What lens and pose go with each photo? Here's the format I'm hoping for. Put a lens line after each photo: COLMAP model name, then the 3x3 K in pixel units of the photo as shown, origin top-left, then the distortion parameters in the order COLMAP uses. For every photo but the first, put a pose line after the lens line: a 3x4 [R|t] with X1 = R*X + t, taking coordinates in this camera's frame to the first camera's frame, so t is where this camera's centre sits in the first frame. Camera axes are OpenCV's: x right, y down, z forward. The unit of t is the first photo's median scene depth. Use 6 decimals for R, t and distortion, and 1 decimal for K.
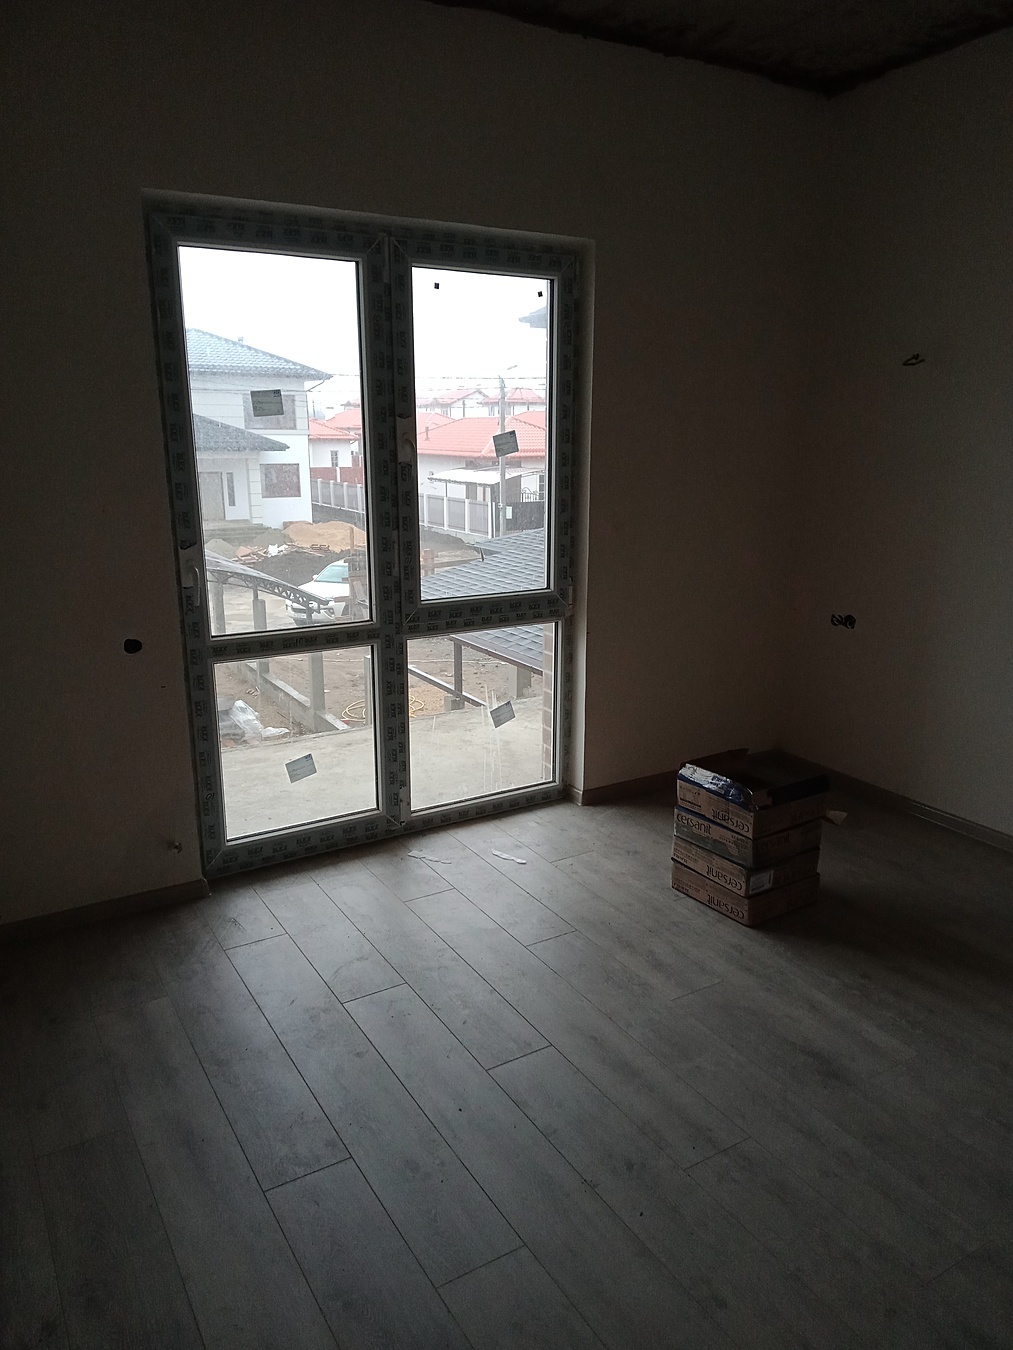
lens RADIAL K [[963.9, 0, 505.0], [0, 963.9, 679.2], [0, 0, 1]] dist [0.104751, -0.166255]
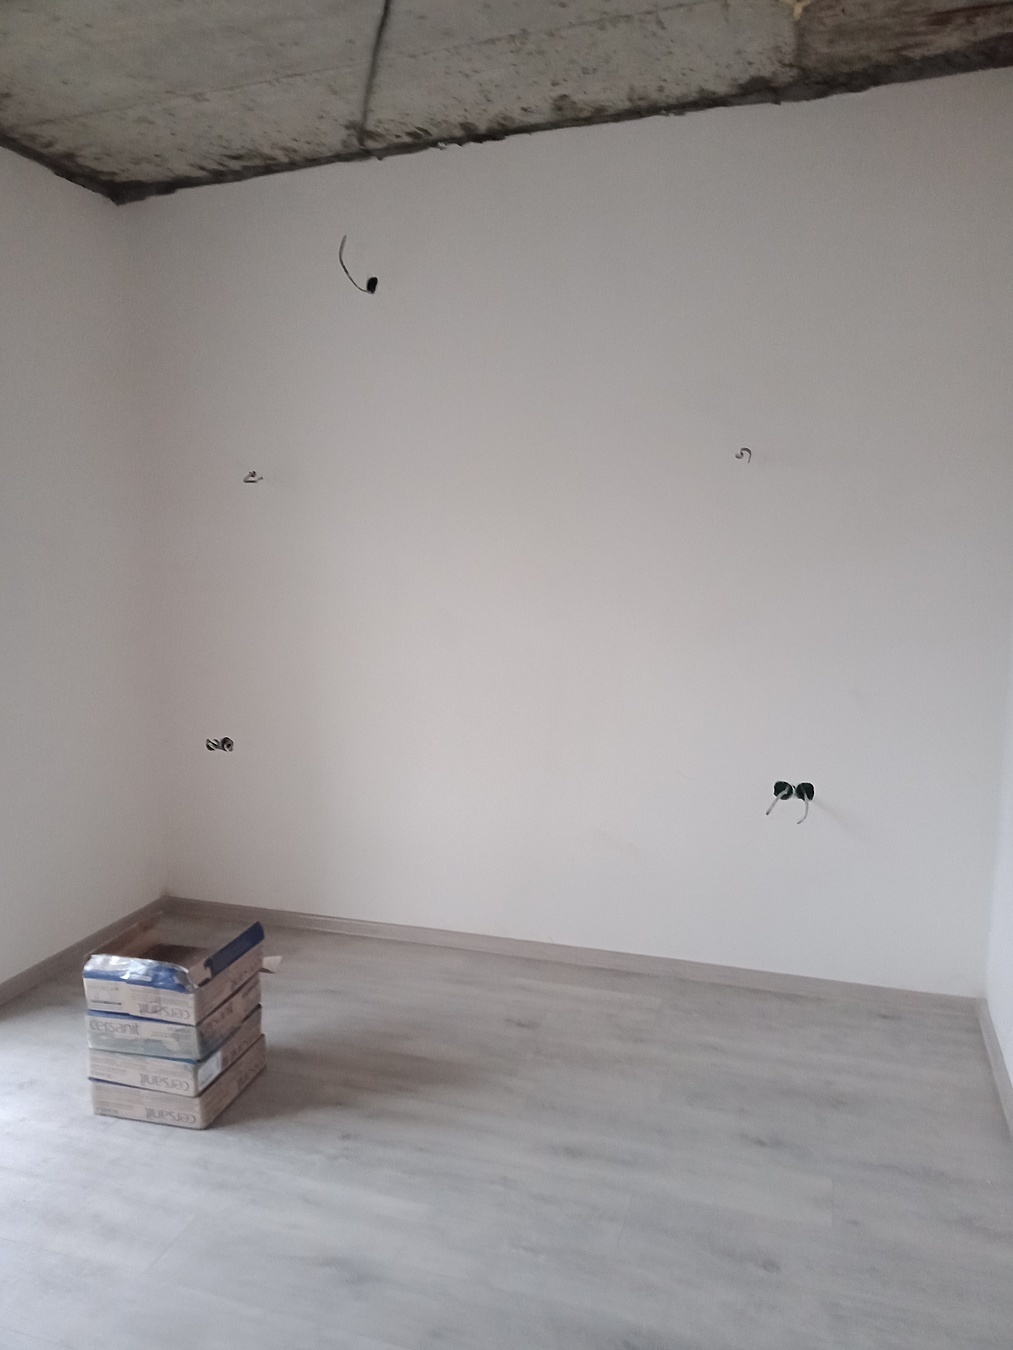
lens RADIAL K [[963.9, 0, 505.0], [0, 963.9, 679.2], [0, 0, 1]] dist [0.104751, -0.166255]
pose [[0.761311, -0.111166, 0.638786, -0.045051], [0.179055, 0.982927, -0.042344, -0.041773], [-0.623173, 0.146615, 0.768218, 0.126348]]
